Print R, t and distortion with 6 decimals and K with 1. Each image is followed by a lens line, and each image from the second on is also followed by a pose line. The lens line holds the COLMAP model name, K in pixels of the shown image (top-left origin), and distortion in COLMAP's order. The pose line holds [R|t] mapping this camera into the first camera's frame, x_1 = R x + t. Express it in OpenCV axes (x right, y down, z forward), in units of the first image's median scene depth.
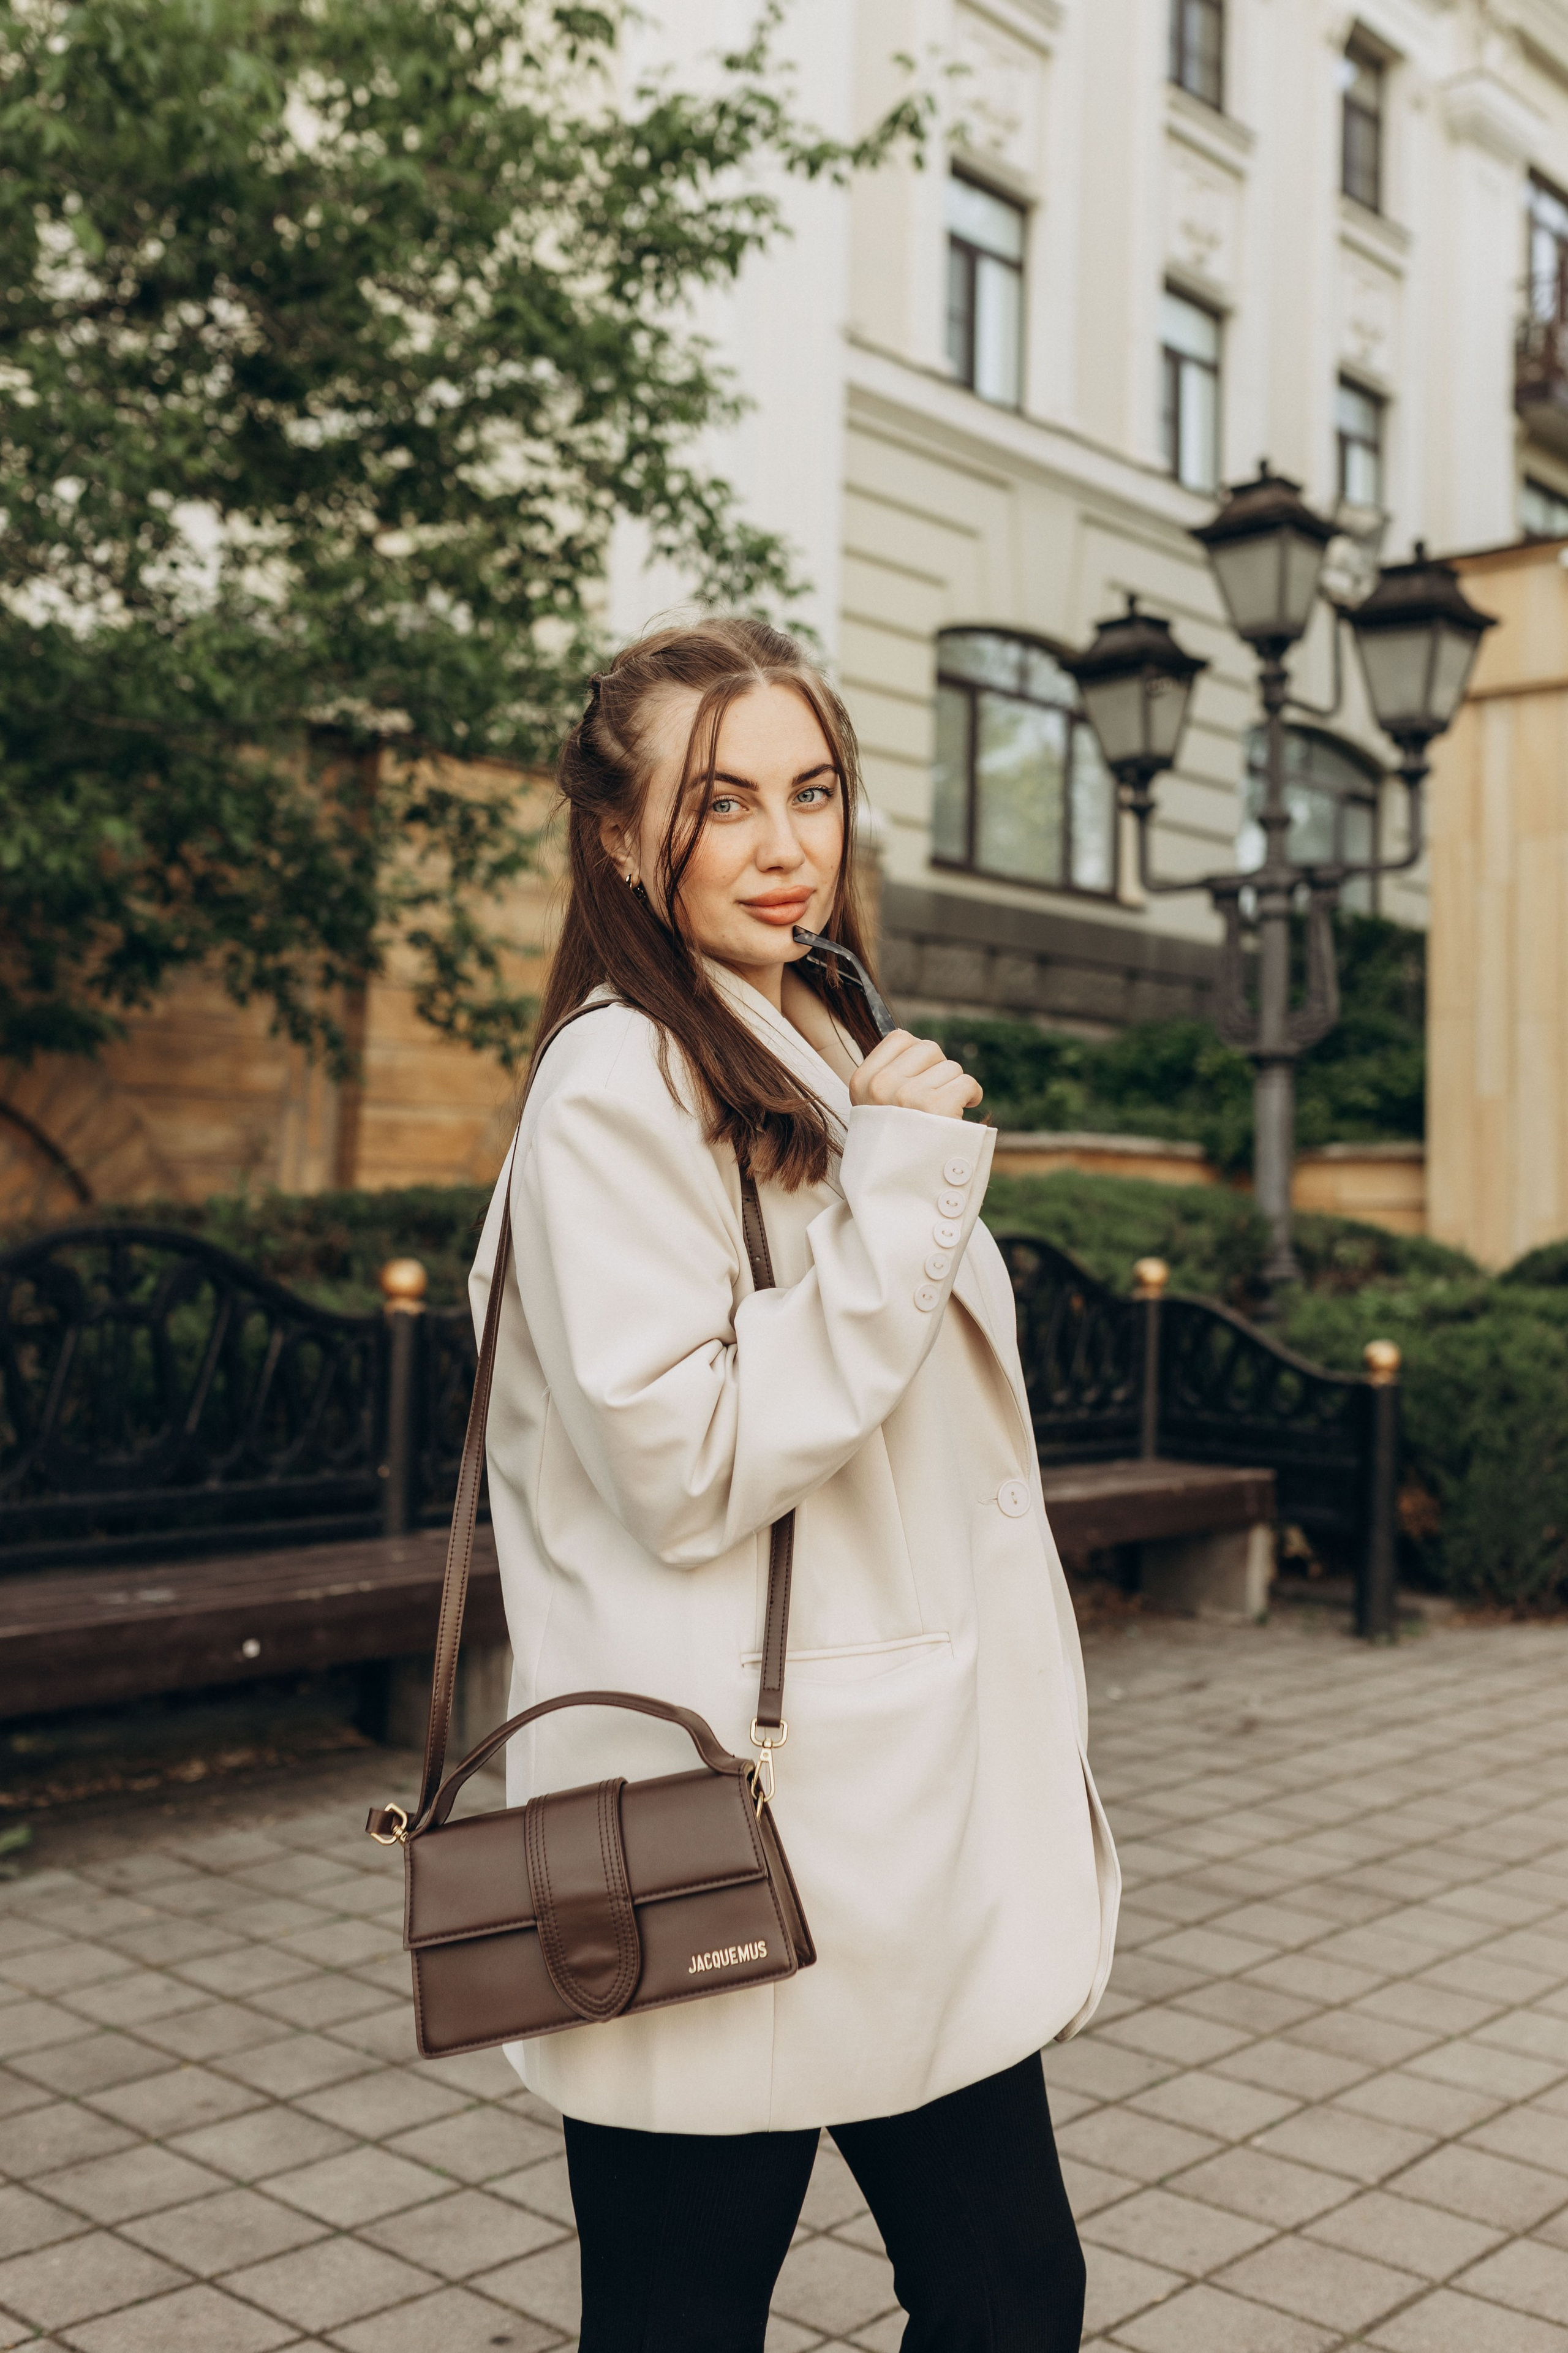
lens RADIAL K [[2485.3, 0, 783.2], [0, 2485.3, 1113.7], [0, 0, 1]] dist [0.000693, 0.008851]
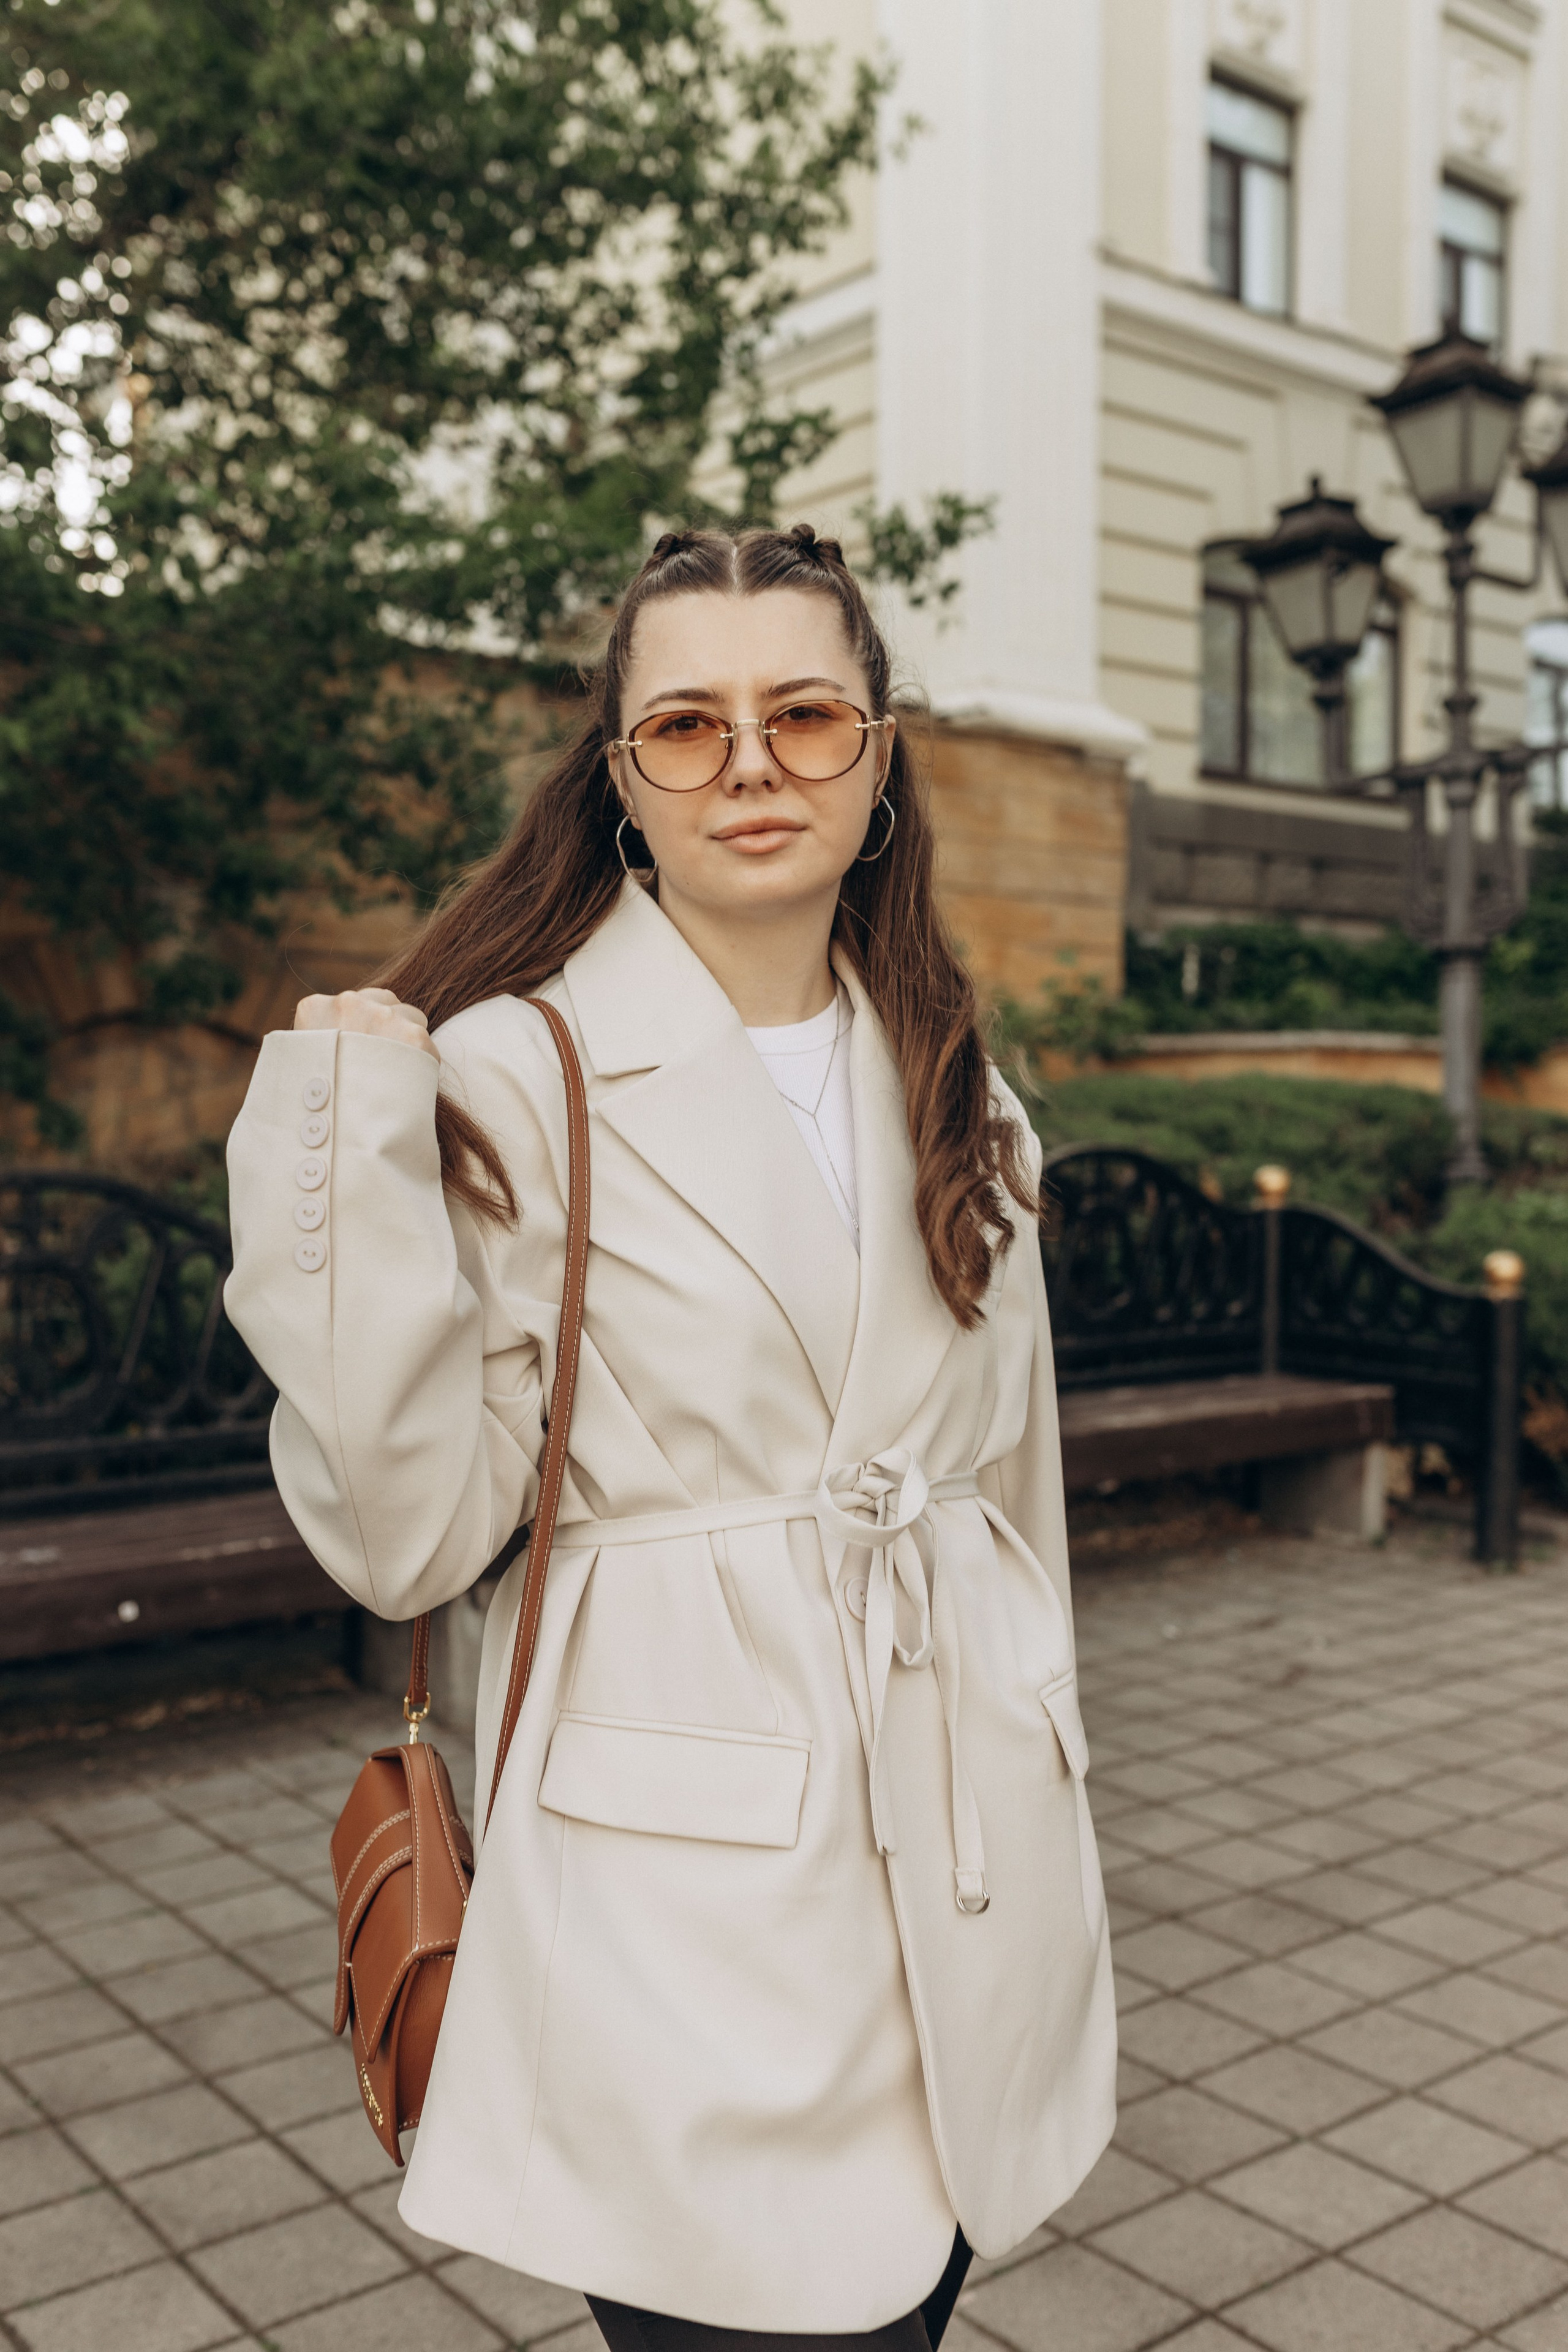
lens RADIAL K [[2183.9, 0, 785.4], [0, 2183.9, 1220.3], [0, 0, 1]] dist [0.003887, -0.004548]
pose [[0.983859, -0.016121, -0.178220, 0.092805], [0.032097, 0.995680, 0.087126, -0.000602], [0.176046, -0.091440, 0.980126, 0.112479]]
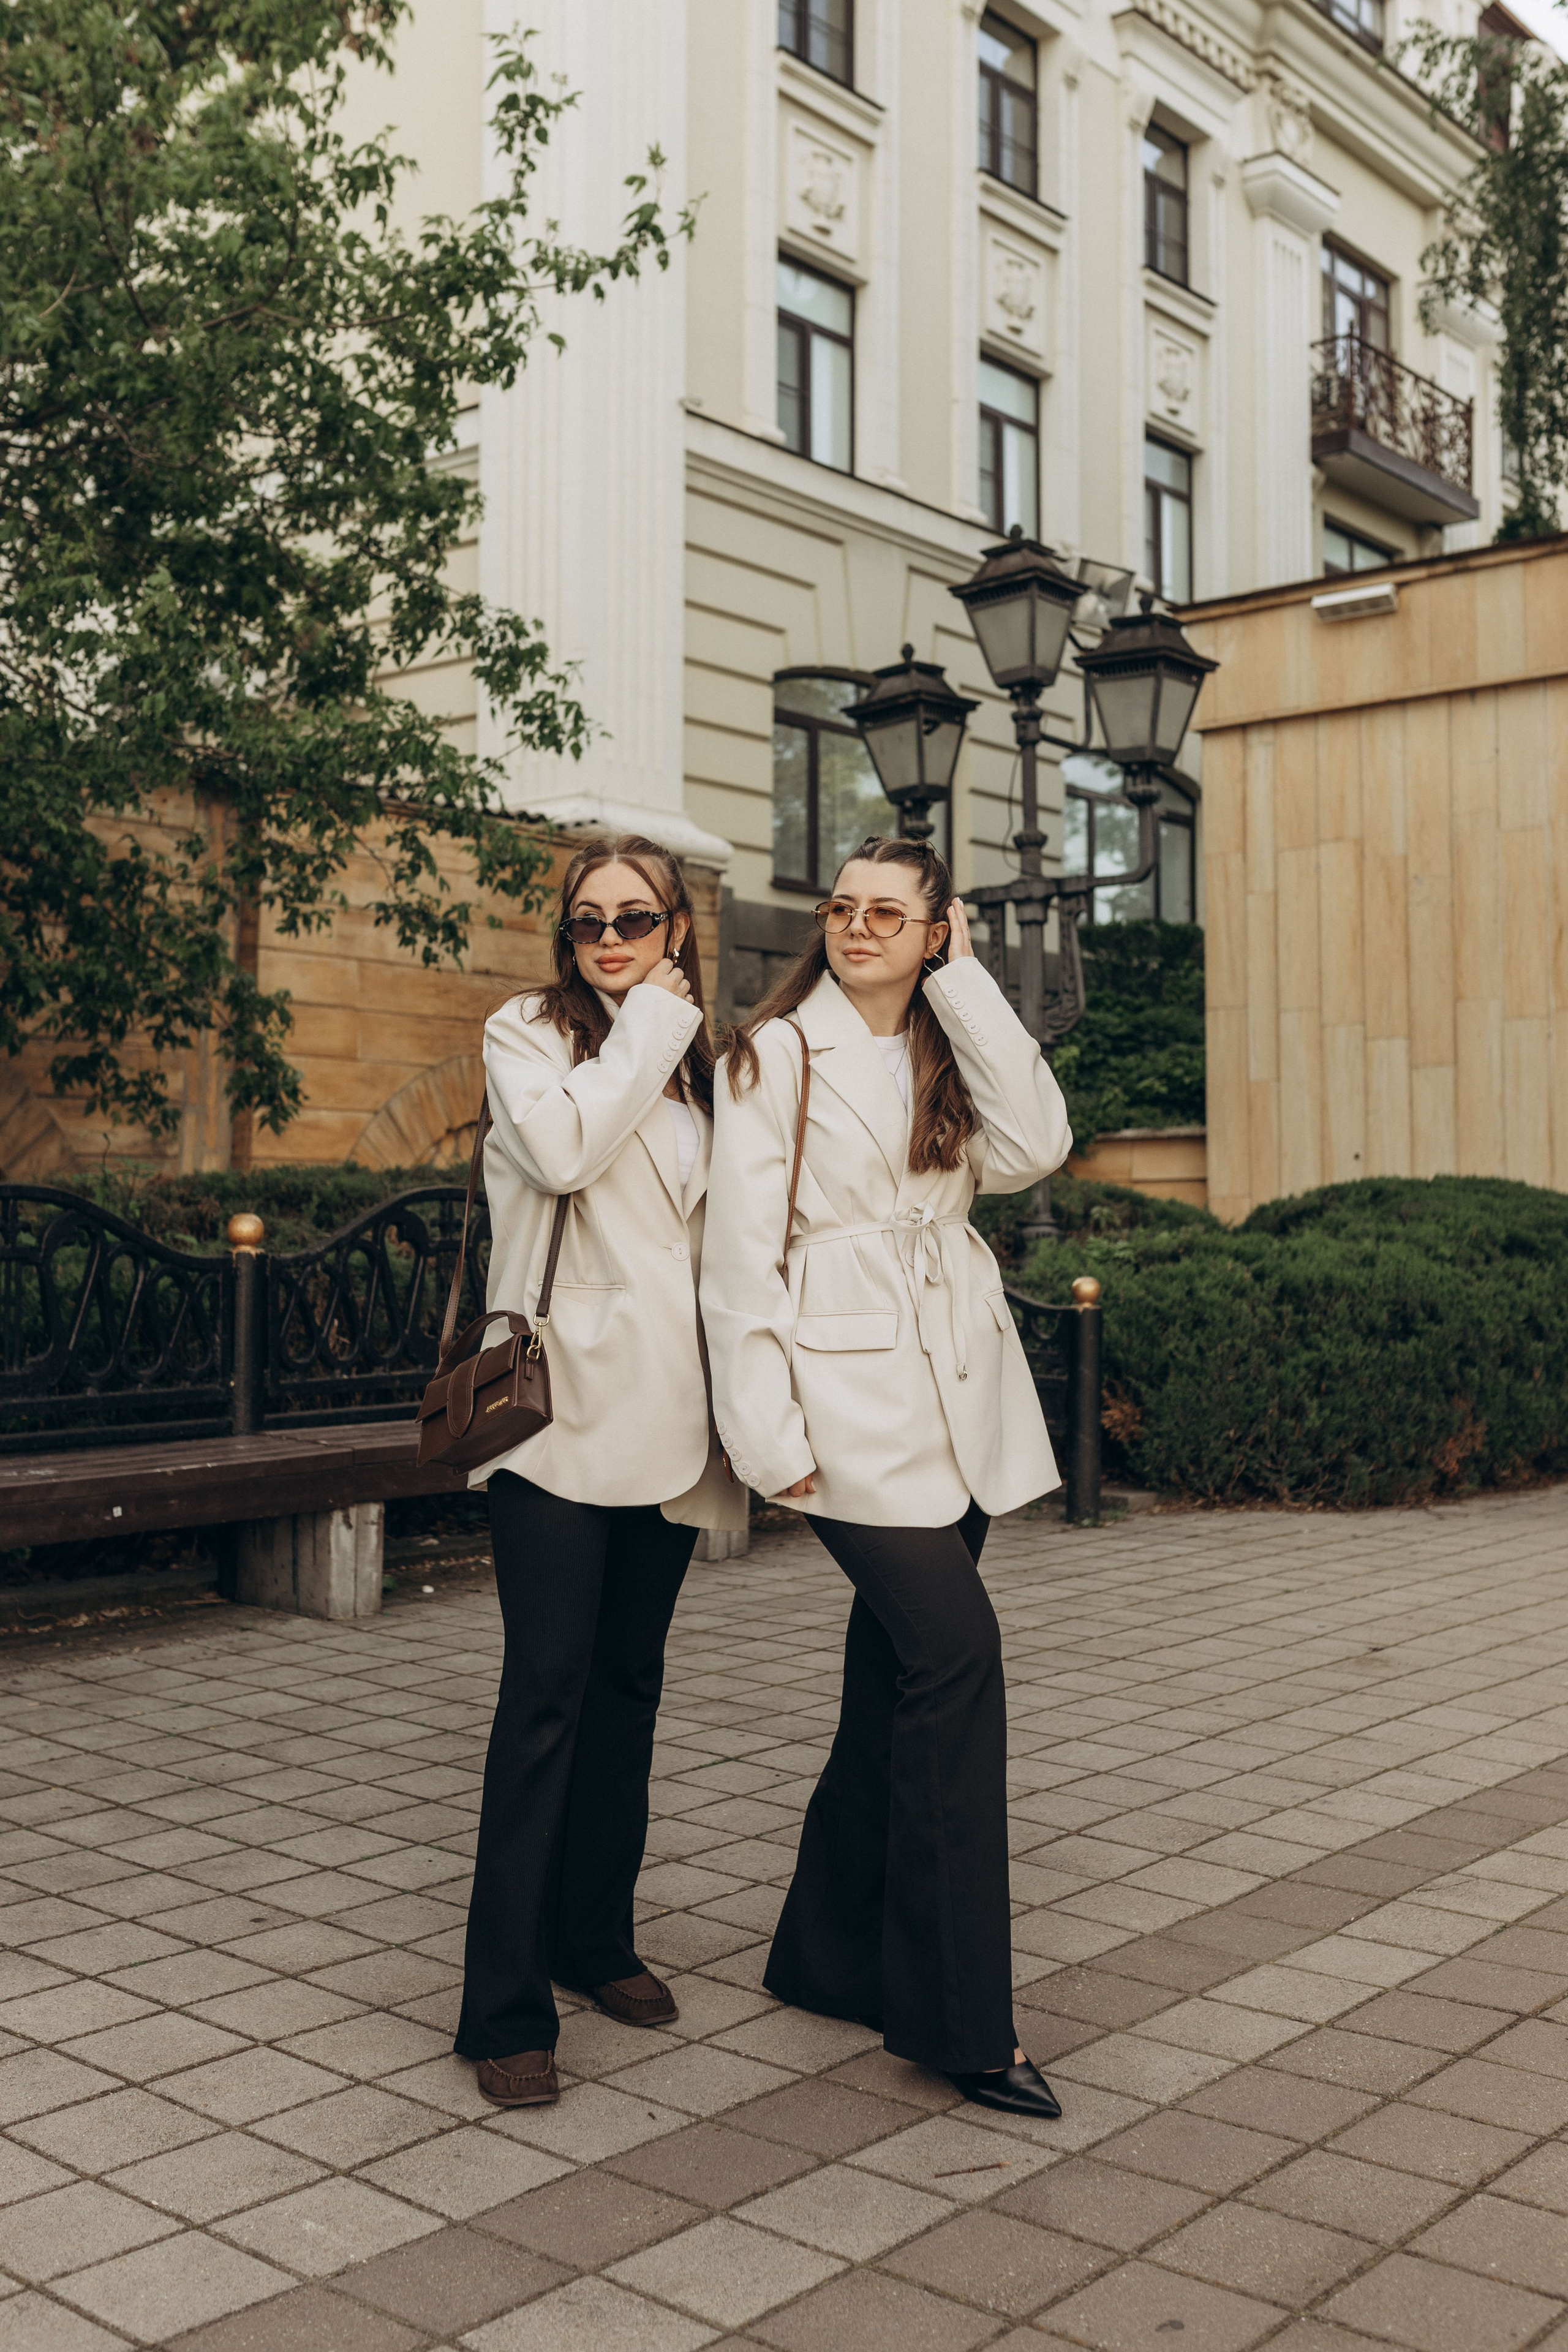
lens RADIAL K [[2351.8, 0, 723.5], [0, 2351.8, 1171.1], [0, 0, 1]] dist [0.000958, 0.002134]
pose [[0.999724, -0.020687, 0.011164, 0.041955], [0.020468, 0.999603, 0.019369, 0.012009], [-0.011560, -0.019135, 0.999750, -0.098280]]
